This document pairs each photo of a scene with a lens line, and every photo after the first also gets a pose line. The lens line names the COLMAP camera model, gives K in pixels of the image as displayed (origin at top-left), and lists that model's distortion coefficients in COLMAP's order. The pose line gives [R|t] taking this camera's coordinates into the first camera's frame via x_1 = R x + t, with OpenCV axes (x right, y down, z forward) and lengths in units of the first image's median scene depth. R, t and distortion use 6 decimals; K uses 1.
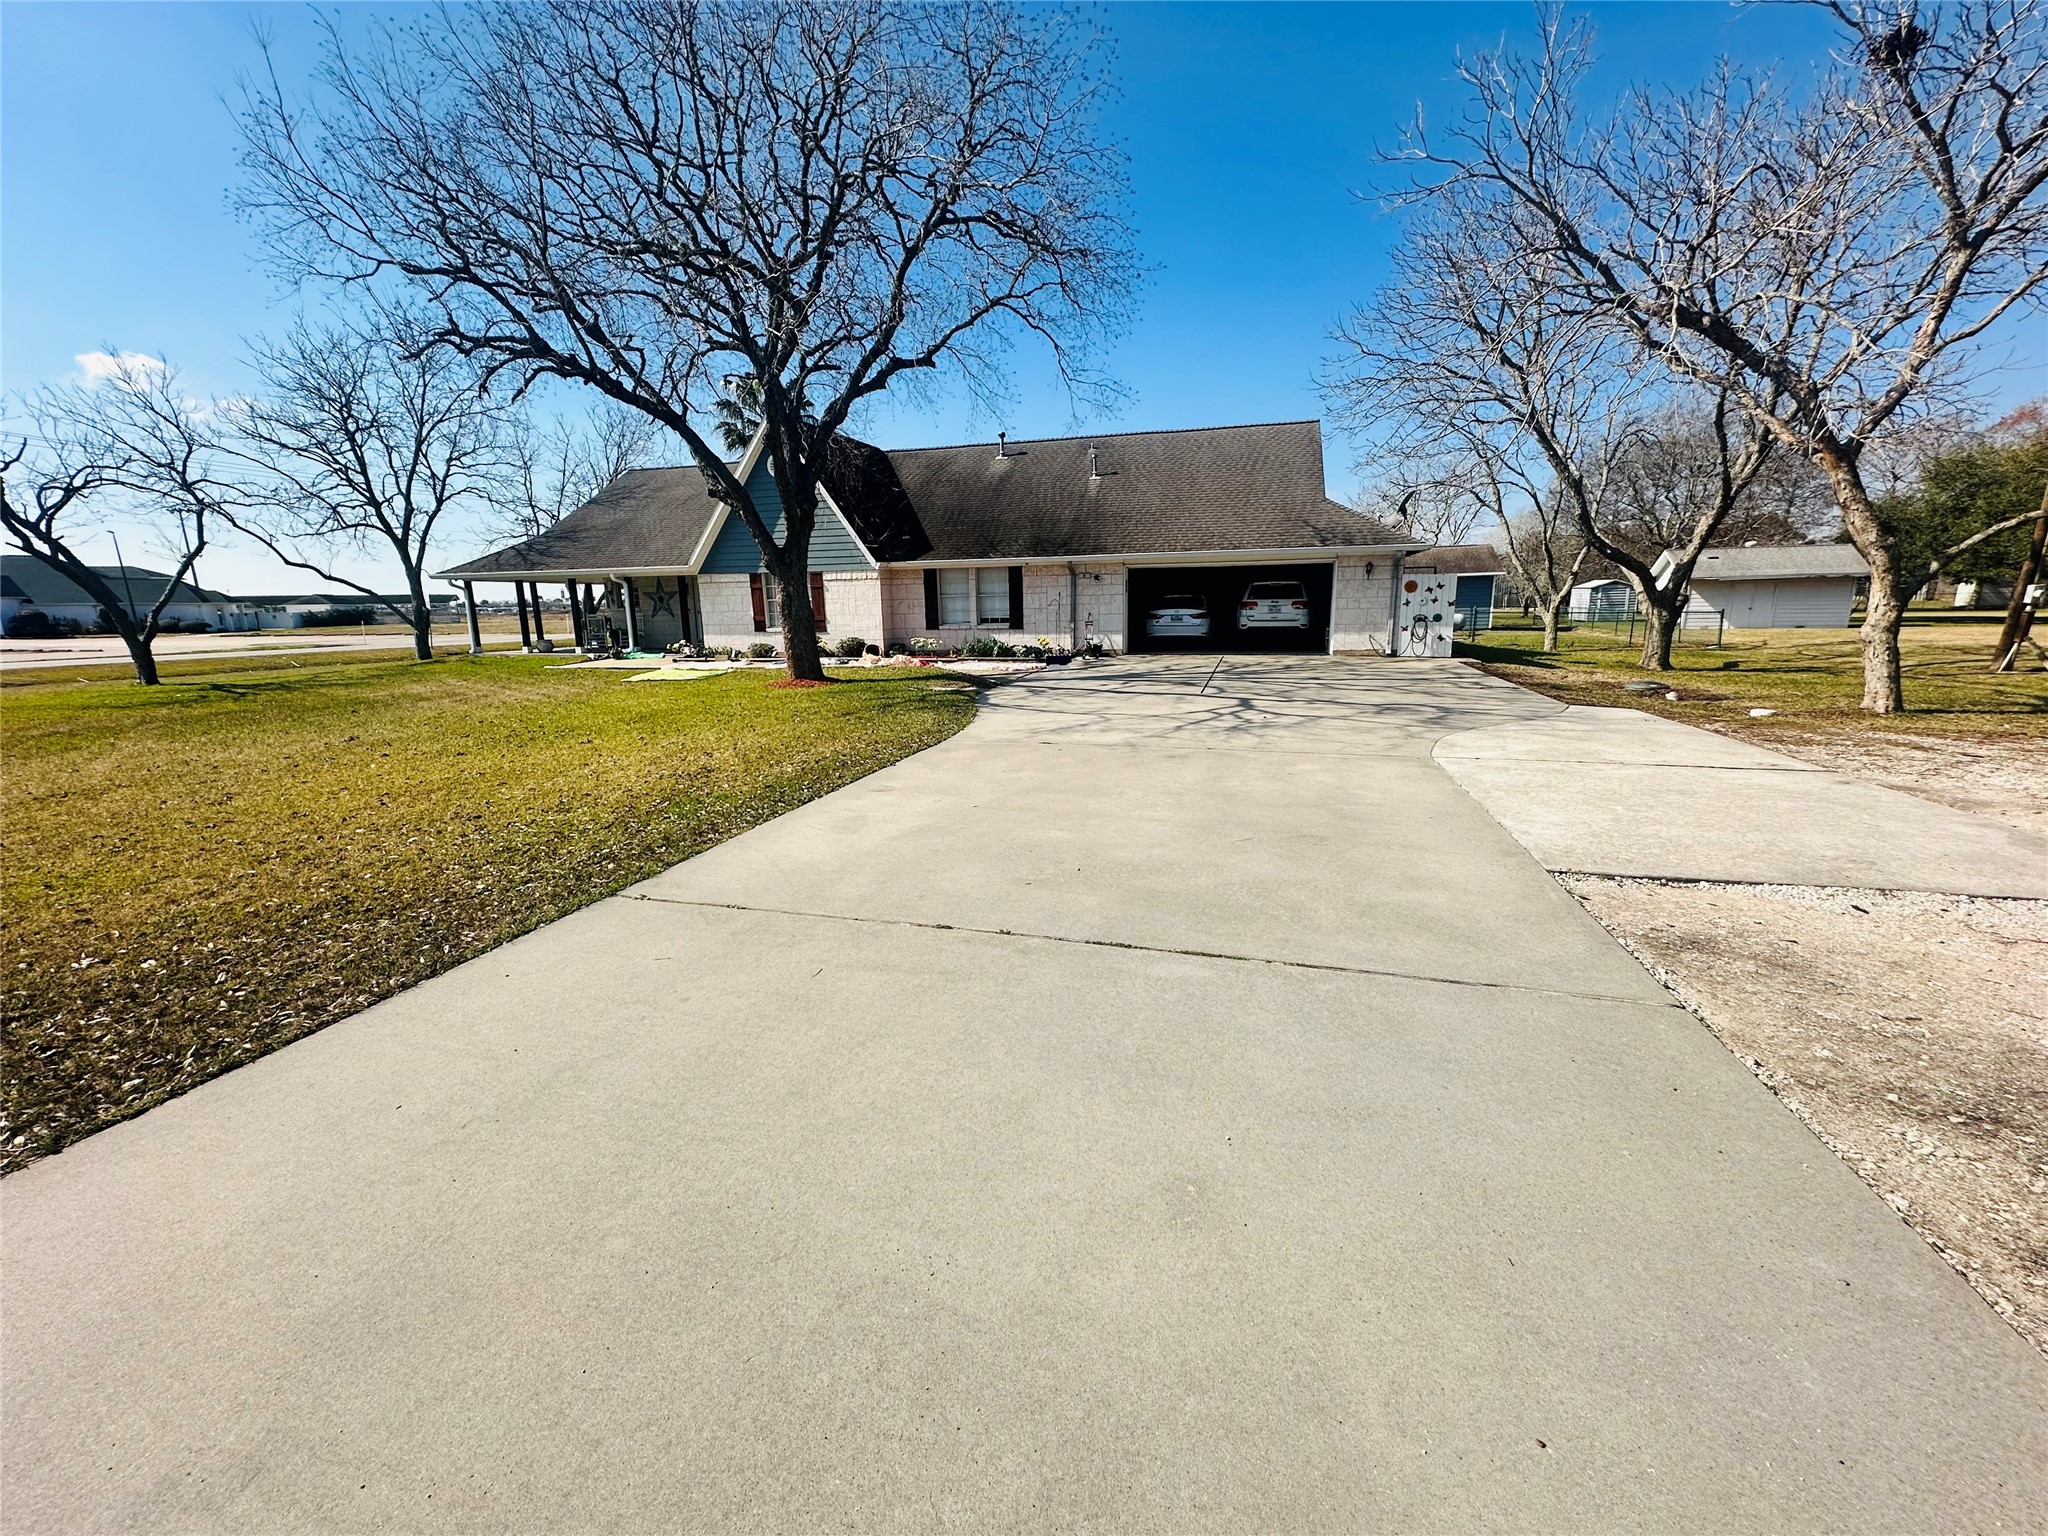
lens RADIAL K [[817.9, 0, 1022.5], [0, 817.9, 770.1], [0, 0, 1]] dist [-0.000729, -0.000119]
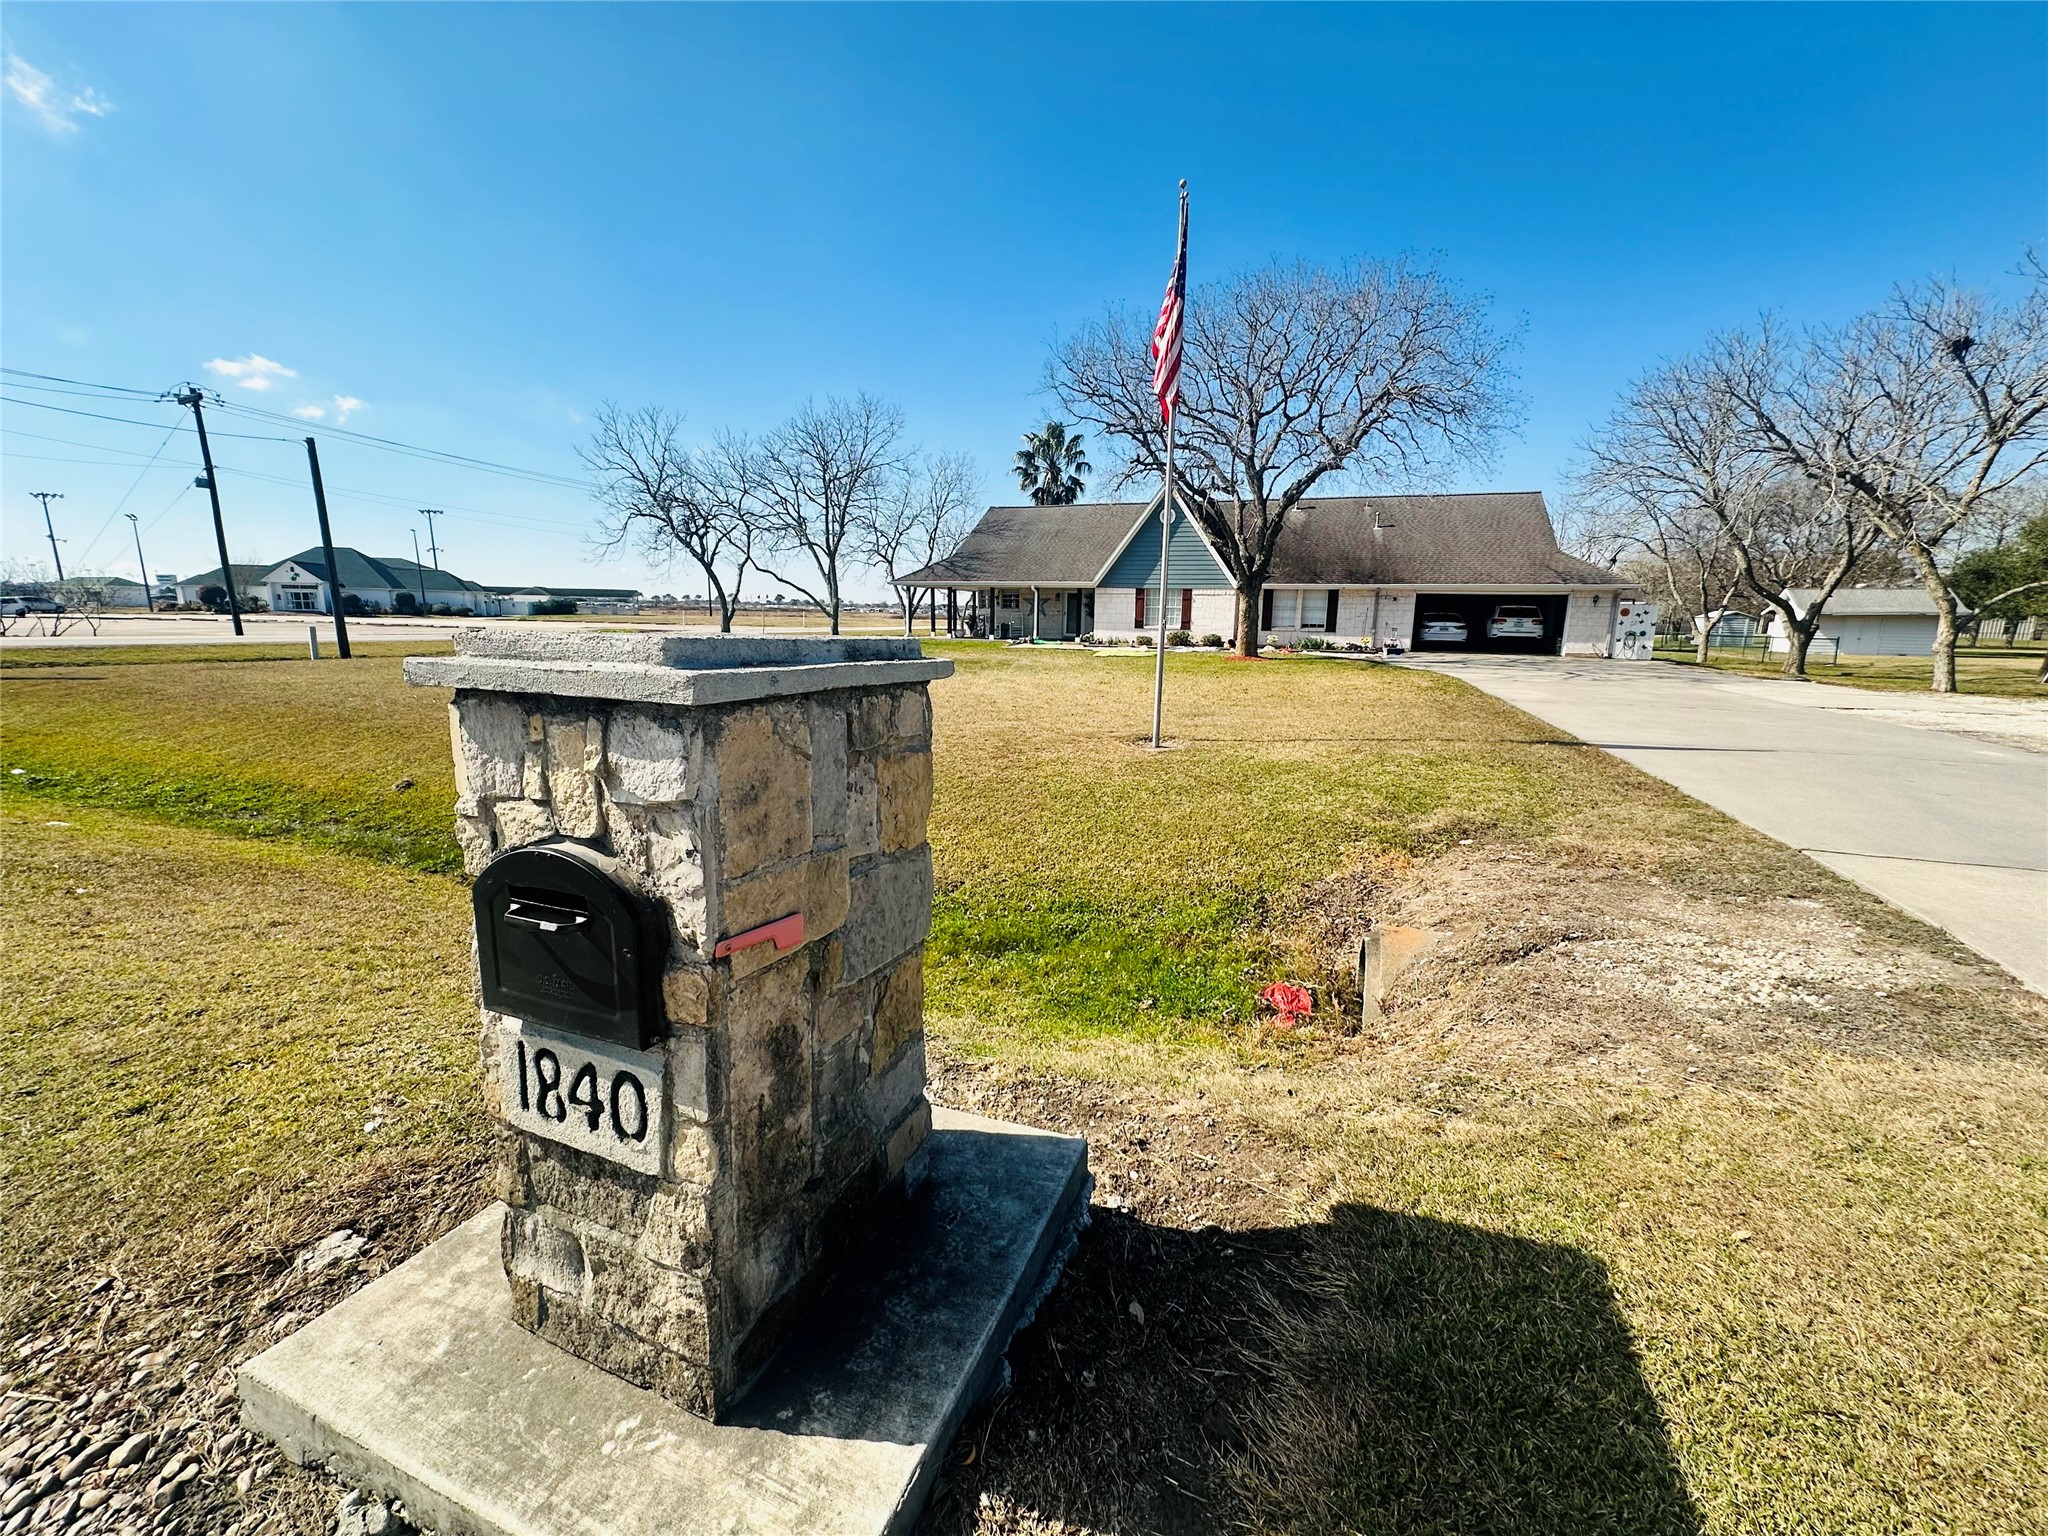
lens RADIAL K [[817.9, 0, 1023.6], [0, 817.9, 770.1], [0, 0, 1]] dist [-0.000729, -0.000119]
pose [[0.997039, 0.045008, -0.062358, -0.461142], [-0.045778, 0.998891, -0.010971, 0.117097], [0.061795, 0.013793, 0.997994, -0.499748]]
